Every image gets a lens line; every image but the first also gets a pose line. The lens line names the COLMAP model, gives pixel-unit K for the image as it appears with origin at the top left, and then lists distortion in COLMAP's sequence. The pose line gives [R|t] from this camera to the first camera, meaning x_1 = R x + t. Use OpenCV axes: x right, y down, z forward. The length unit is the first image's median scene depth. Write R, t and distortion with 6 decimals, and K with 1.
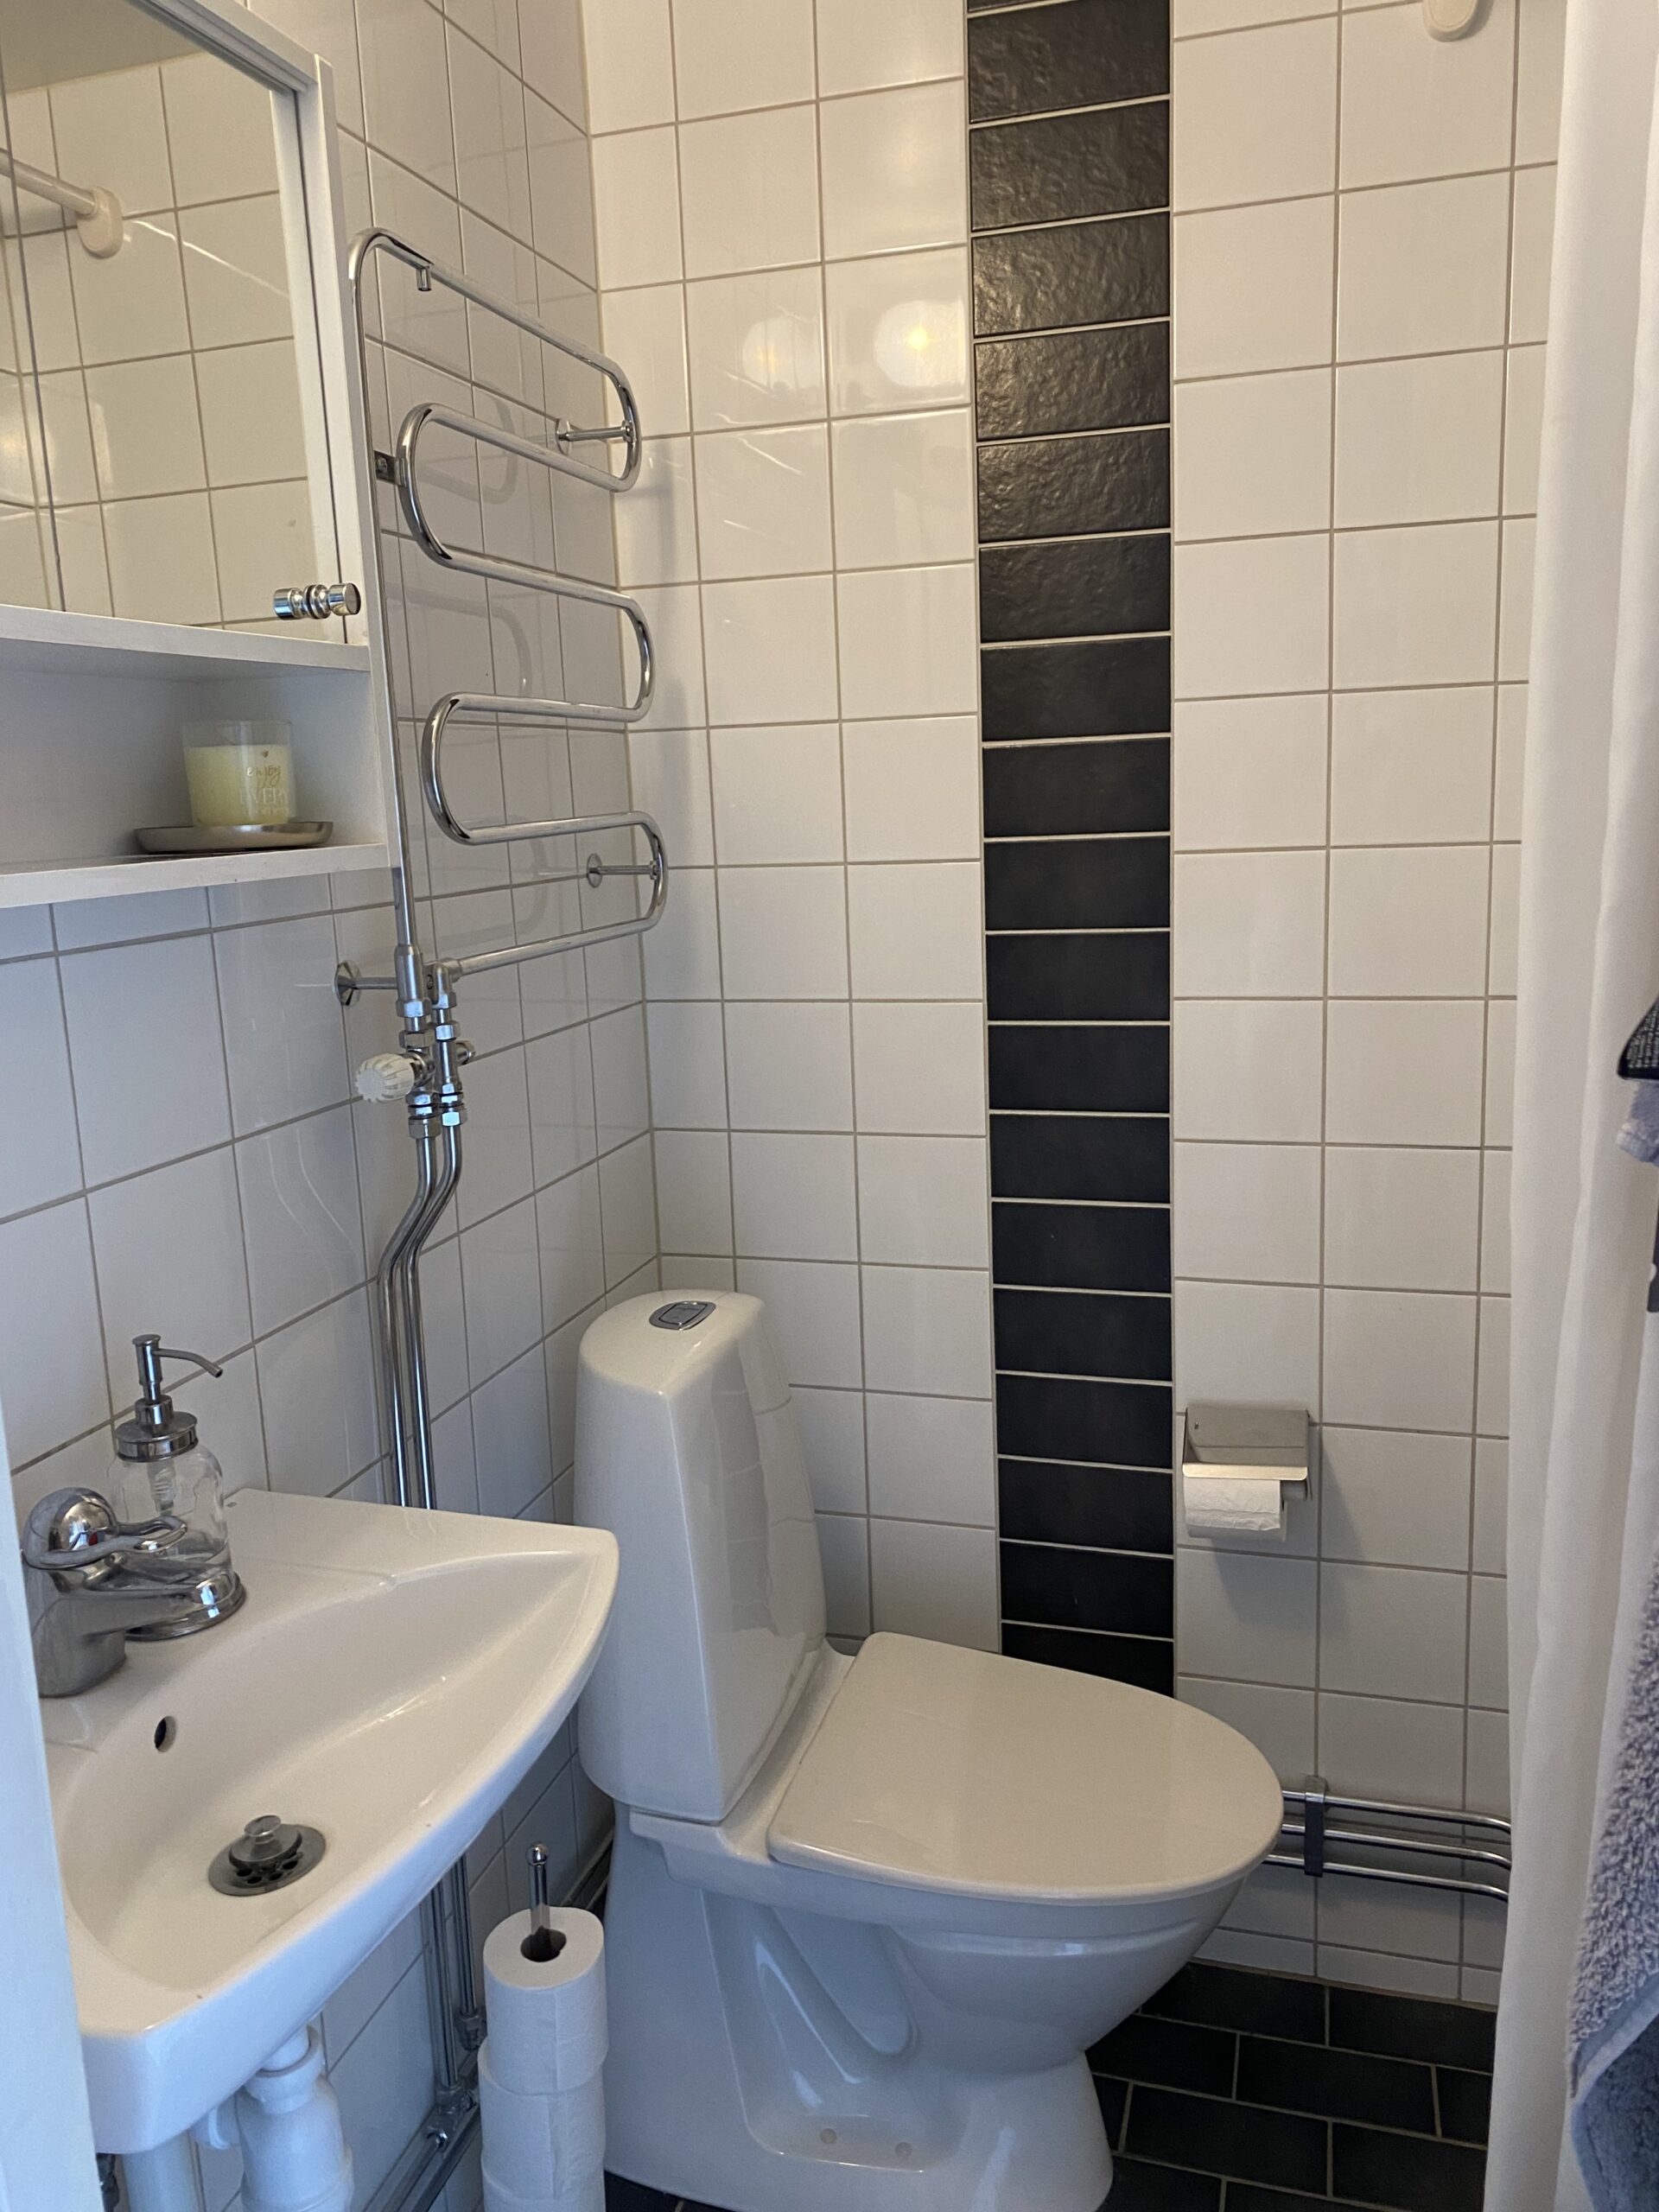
lens RADIAL K [[1664.1, 0, 826.2], [0, 1664.1, 1105.6], [0, 0, 1]] dist [0.036638, -0.049032]
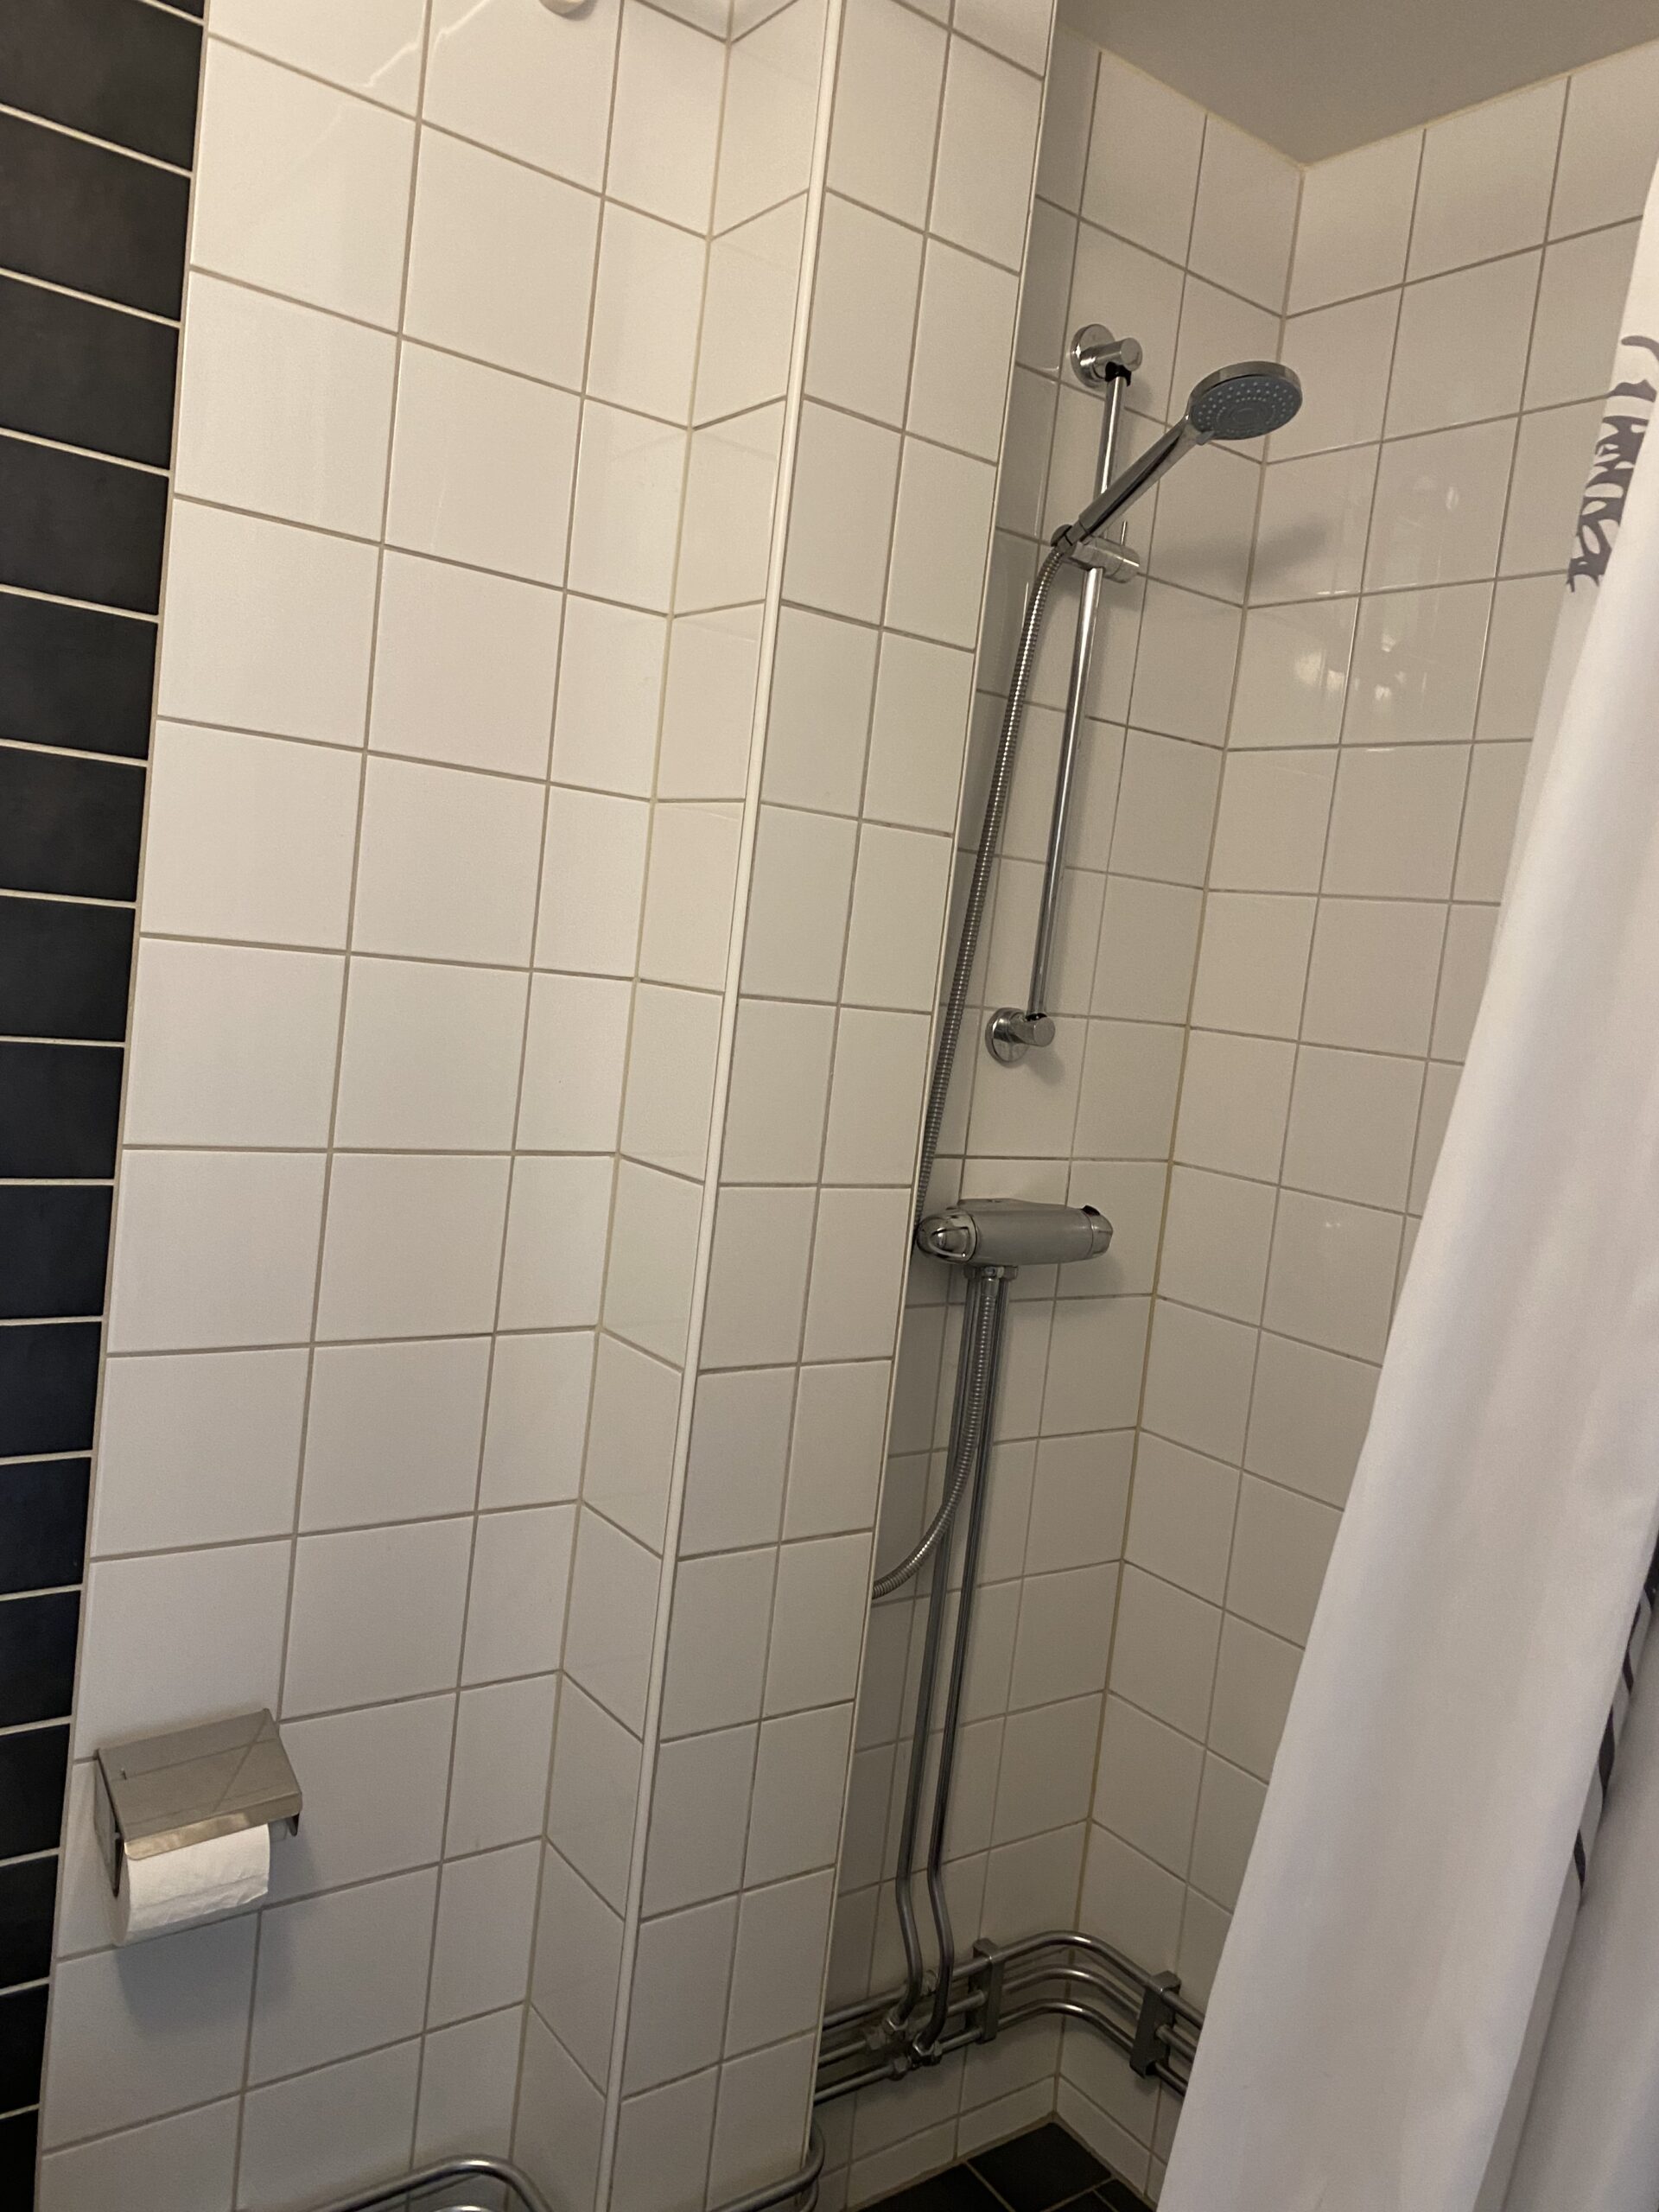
lens RADIAL K [[1664.1, 0, 830.5], [0, 1664.1, 1106.0], [0, 0, 1]] dist [0.036638, -0.049032]
pose [[0.591433, 0.034997, 0.805594, -0.171413], [0.026524, 0.997673, -0.062814, -0.029936], [-0.805918, 0.058518, 0.589129, 0.363281]]
